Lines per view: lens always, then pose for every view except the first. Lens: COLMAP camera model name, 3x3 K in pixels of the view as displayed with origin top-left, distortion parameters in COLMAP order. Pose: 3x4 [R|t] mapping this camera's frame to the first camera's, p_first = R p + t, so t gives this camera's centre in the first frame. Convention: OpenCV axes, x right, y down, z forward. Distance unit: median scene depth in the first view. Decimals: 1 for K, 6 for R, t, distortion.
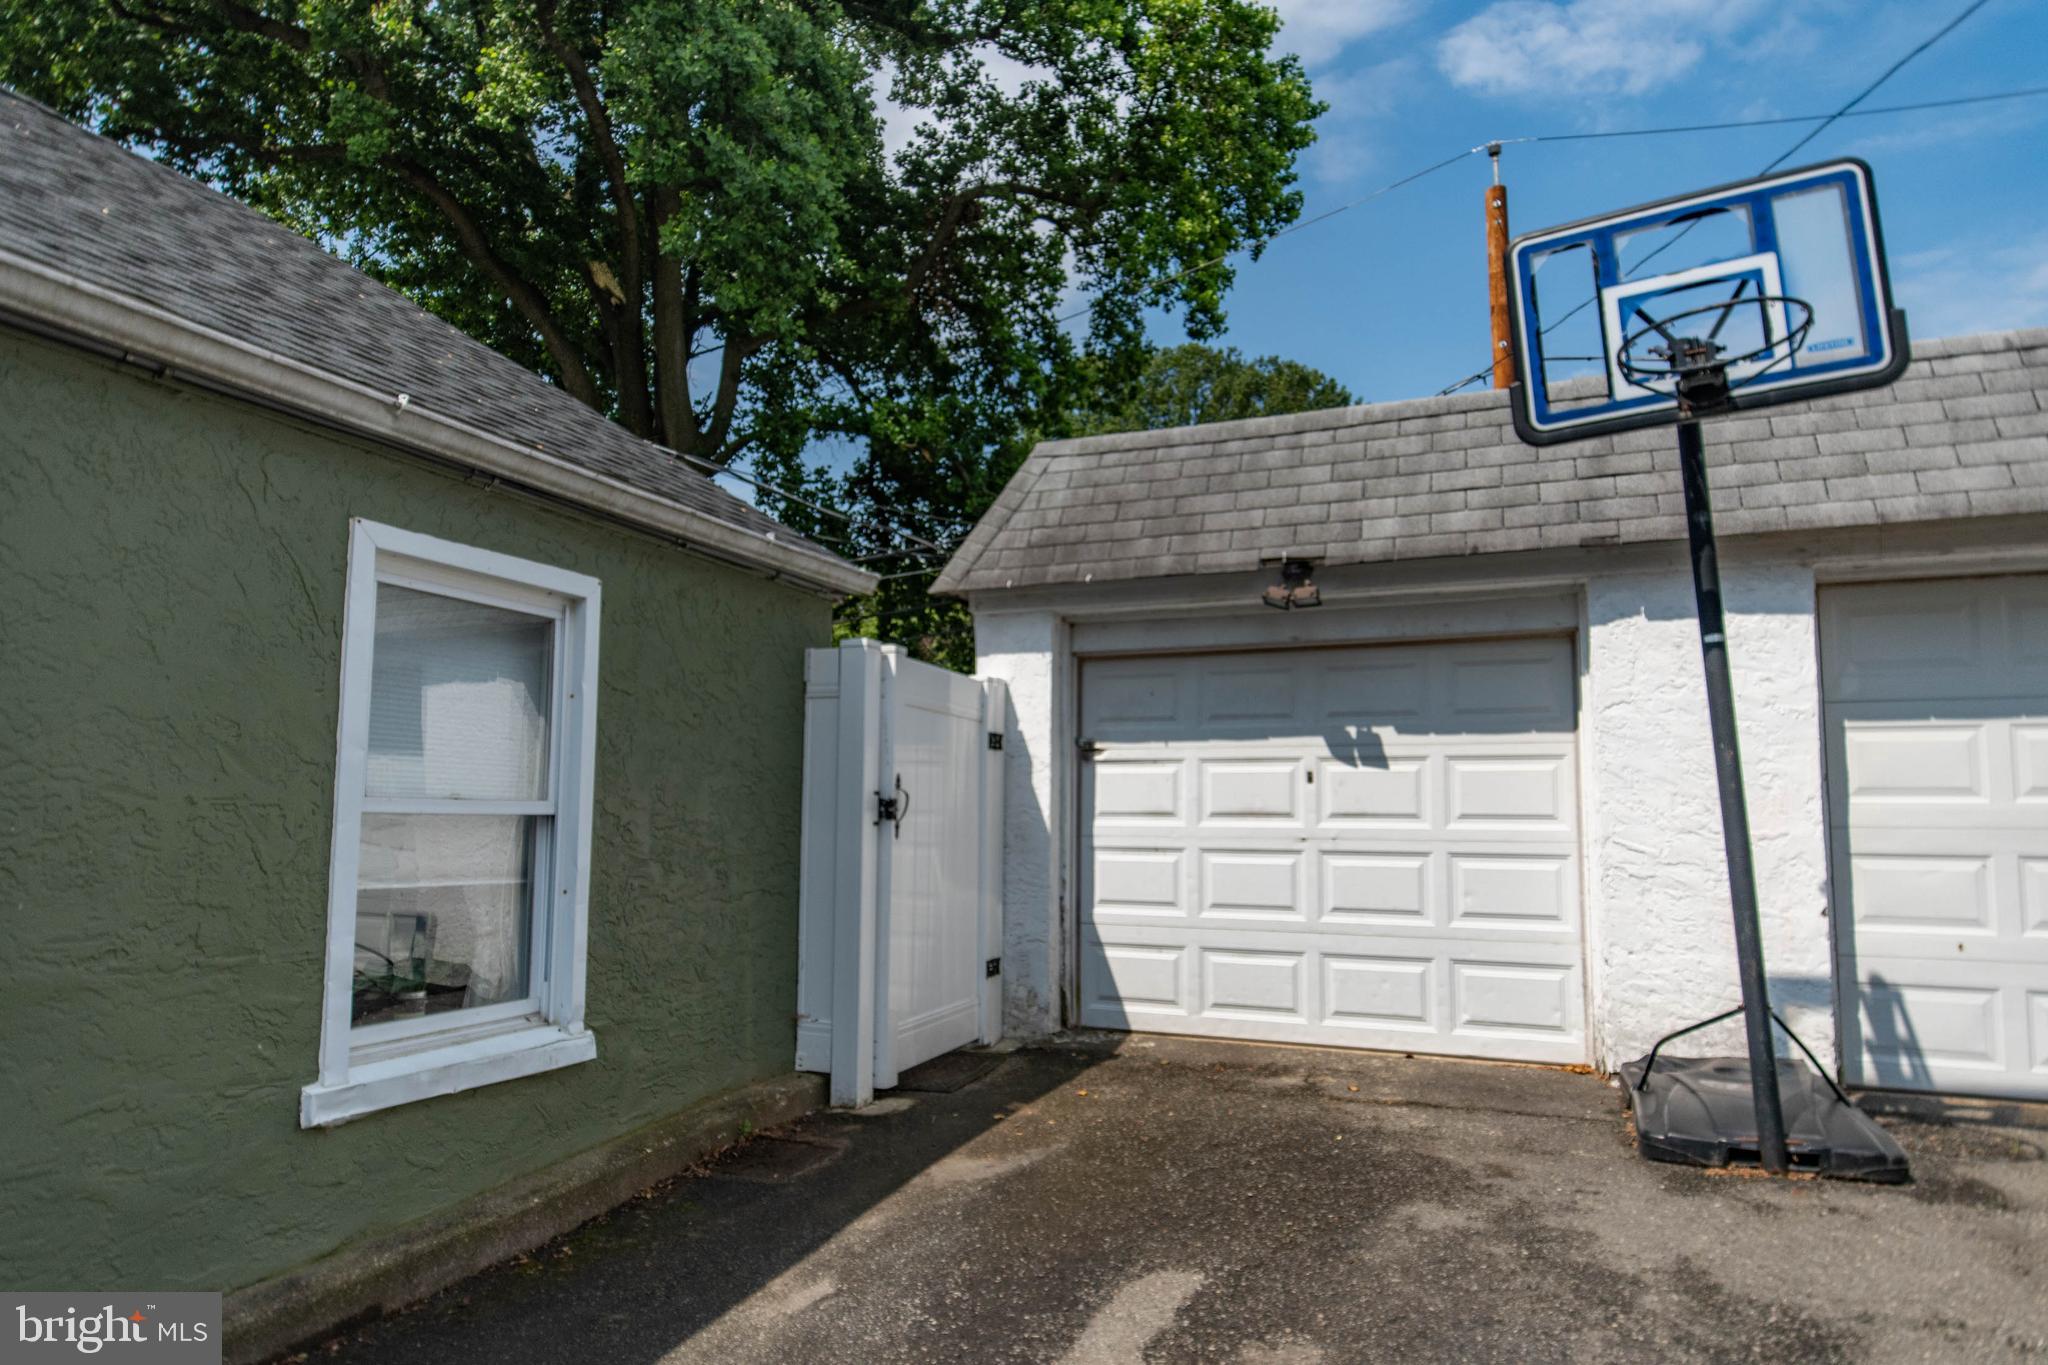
lens RADIAL K [[1177.3, 0, 1024.0], [0, 1177.3, 682.5], [0, 0, 1]] dist [-0.002306, -0.000347]
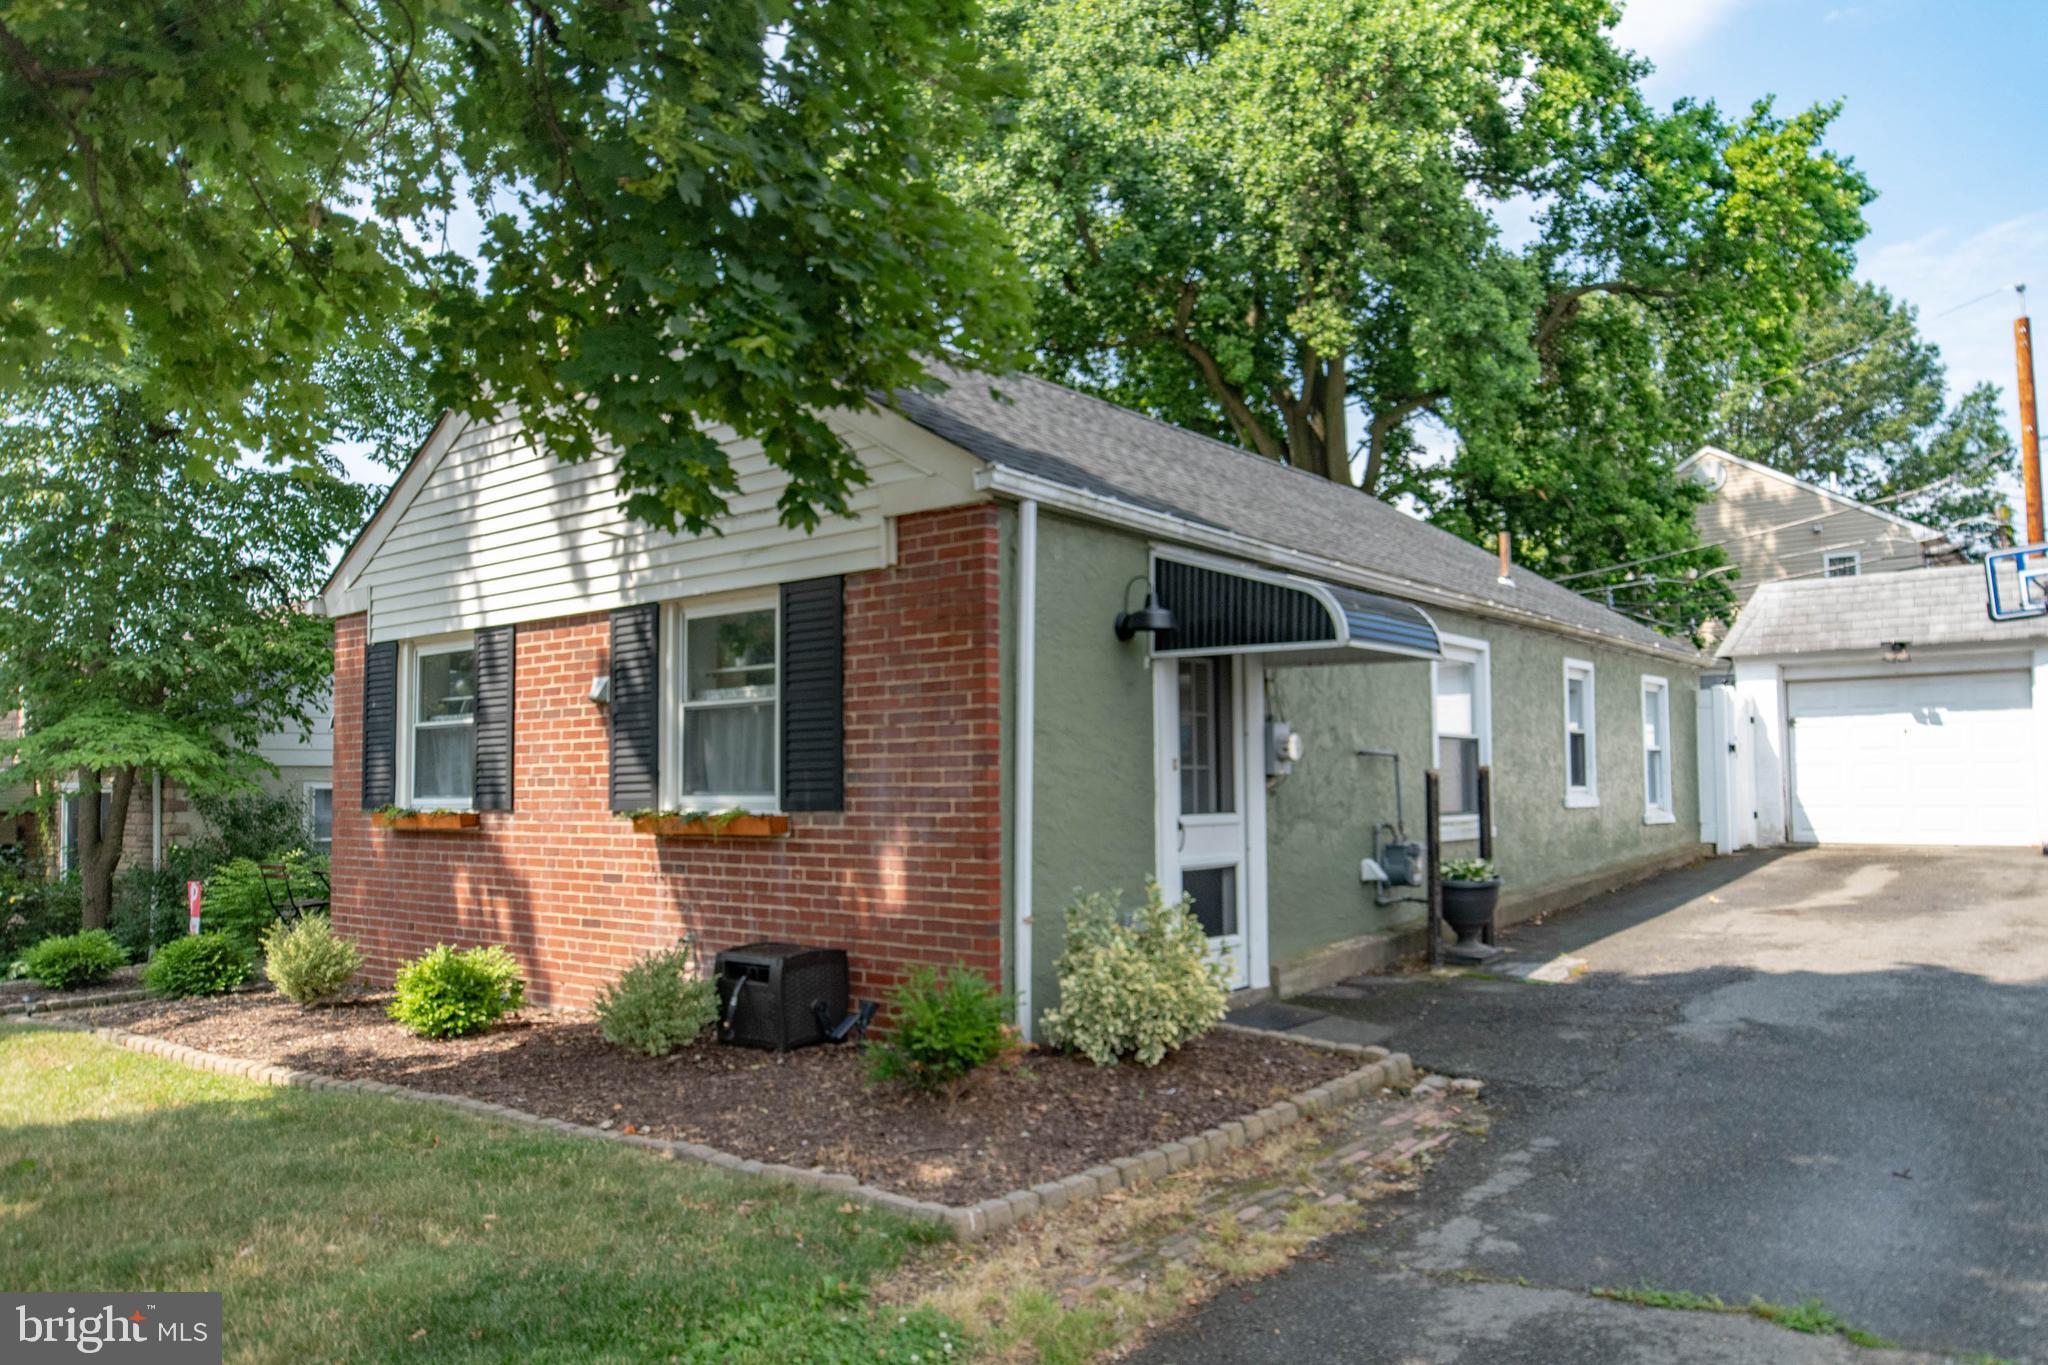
lens RADIAL K [[1433.3, 0, 1024.0], [0, 1433.3, 682.5], [0, 0, 1]] dist [0.005966, 0.002810]
pose [[0.961948, -0.037886, -0.270593, -0.618736], [0.048506, 0.998289, 0.032665, -0.180528], [0.268892, -0.044548, 0.962140, -2.059536]]
